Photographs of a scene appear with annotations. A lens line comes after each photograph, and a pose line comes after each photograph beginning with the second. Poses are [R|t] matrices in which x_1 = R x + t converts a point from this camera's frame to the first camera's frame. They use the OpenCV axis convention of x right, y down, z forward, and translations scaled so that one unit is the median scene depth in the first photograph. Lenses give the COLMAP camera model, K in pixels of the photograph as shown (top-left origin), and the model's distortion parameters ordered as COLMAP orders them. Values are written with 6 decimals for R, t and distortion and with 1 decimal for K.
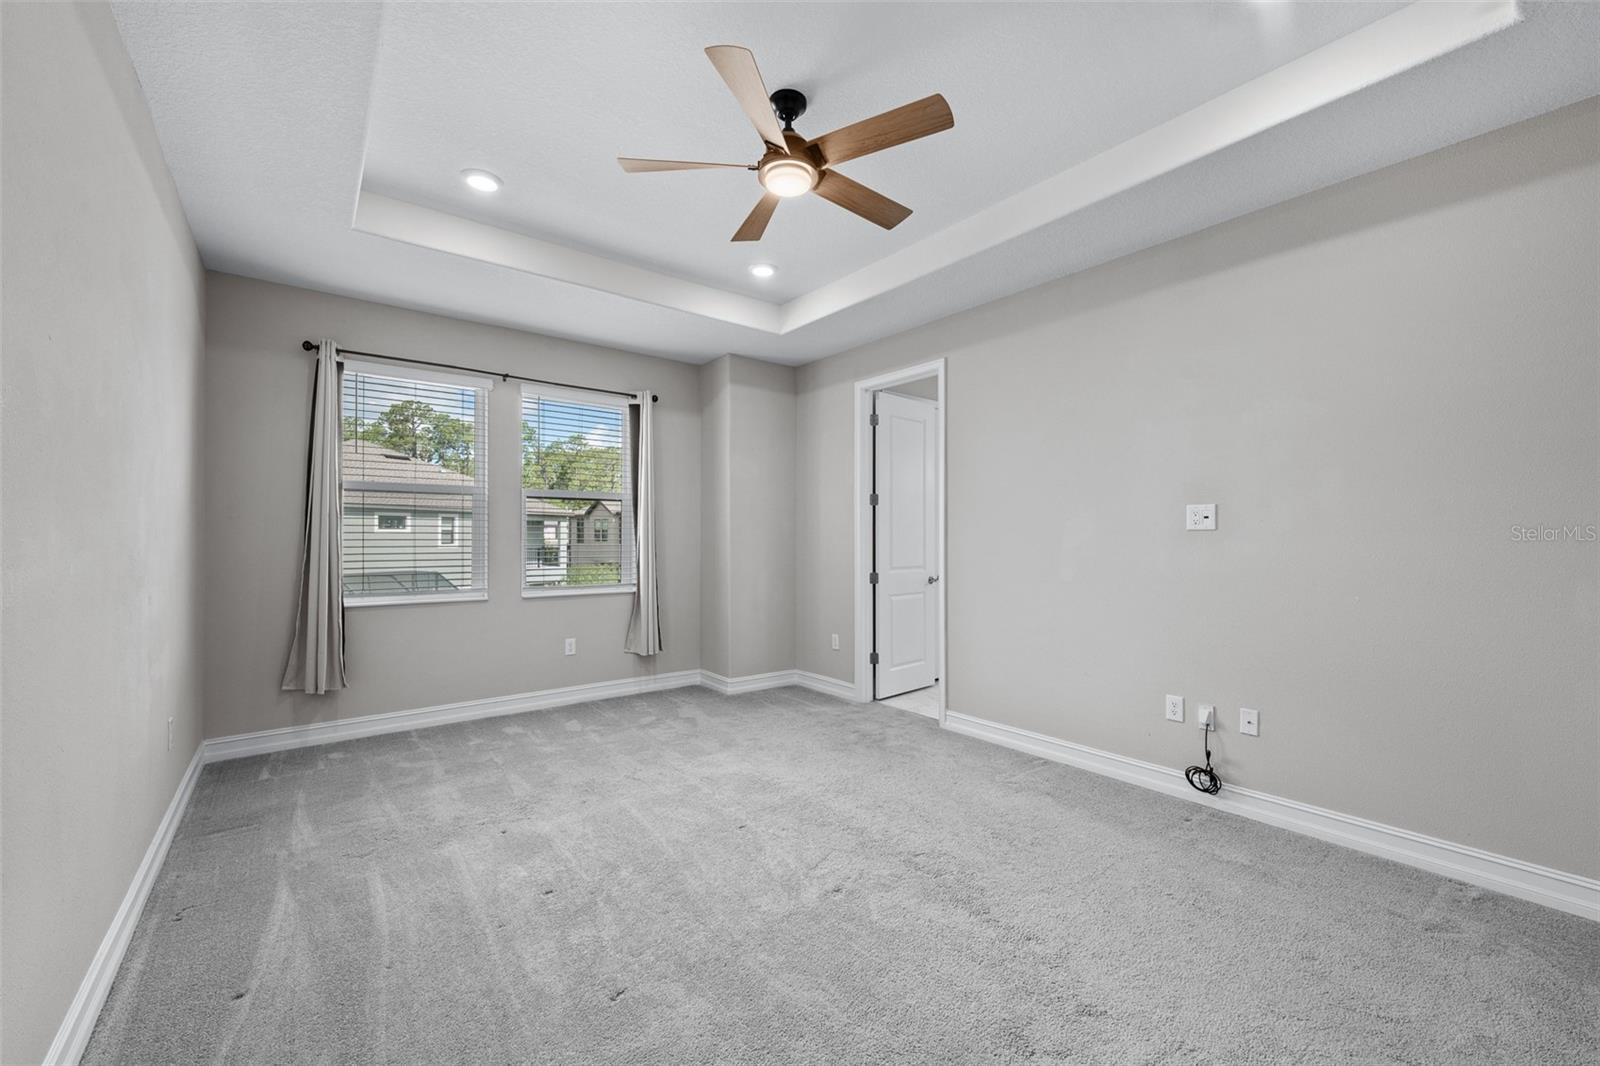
lens RADIAL K [[641.5, 0, 798.4], [0, 641.5, 536.8], [0, 0, 1]] dist [-0.000026, -0.000043]
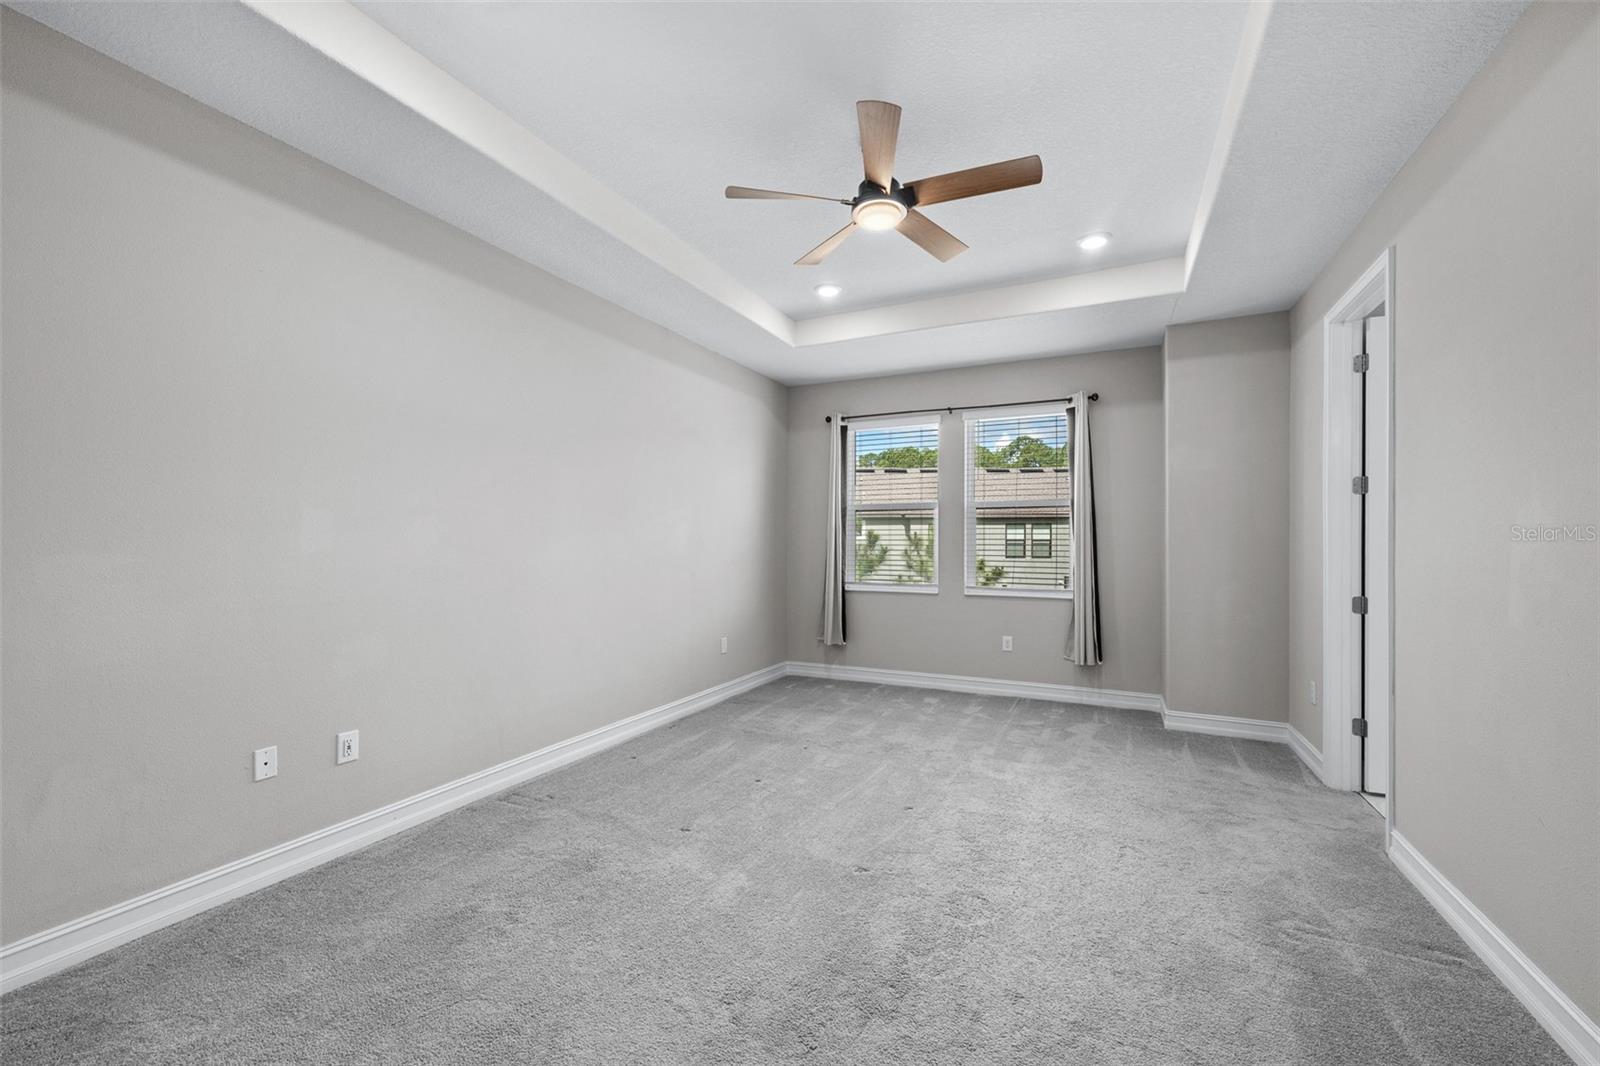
lens RADIAL K [[641.1, 0, 800.5], [0, 641.1, 545.7], [0, 0, 1]] dist [0.000608, 0.000131]
pose [[0.439869, 0.002485, -0.898059, 0.524306], [0.000714, 0.999995, 0.003117, 0.001523], [0.898062, -0.002012, 0.439865, 0.229486]]
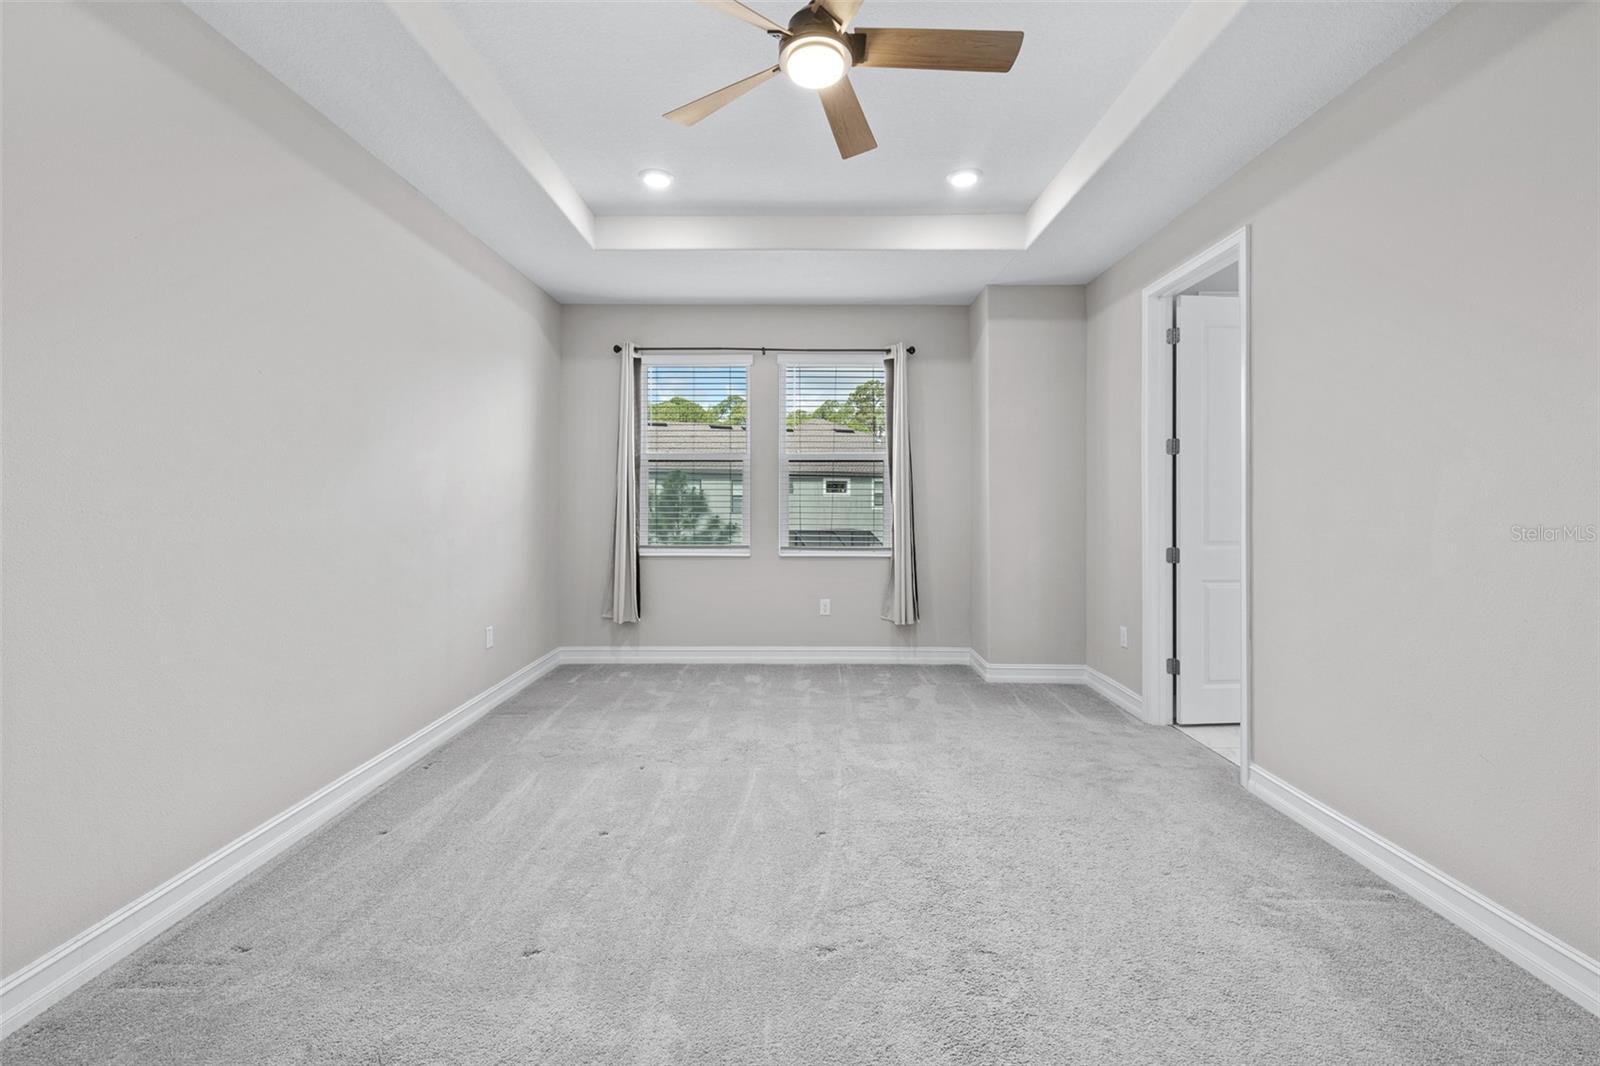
lens RADIAL K [[648.3, 0, 797.0], [0, 648.3, 501.2], [0, 0, 1]] dist [-0.000167, 0.000013]
pose [[0.781363, 0.000548, -0.624076, 0.279652], [0.001256, 0.999996, 0.002450, 0.001478], [0.624075, -0.002698, 0.781359, 0.192207]]
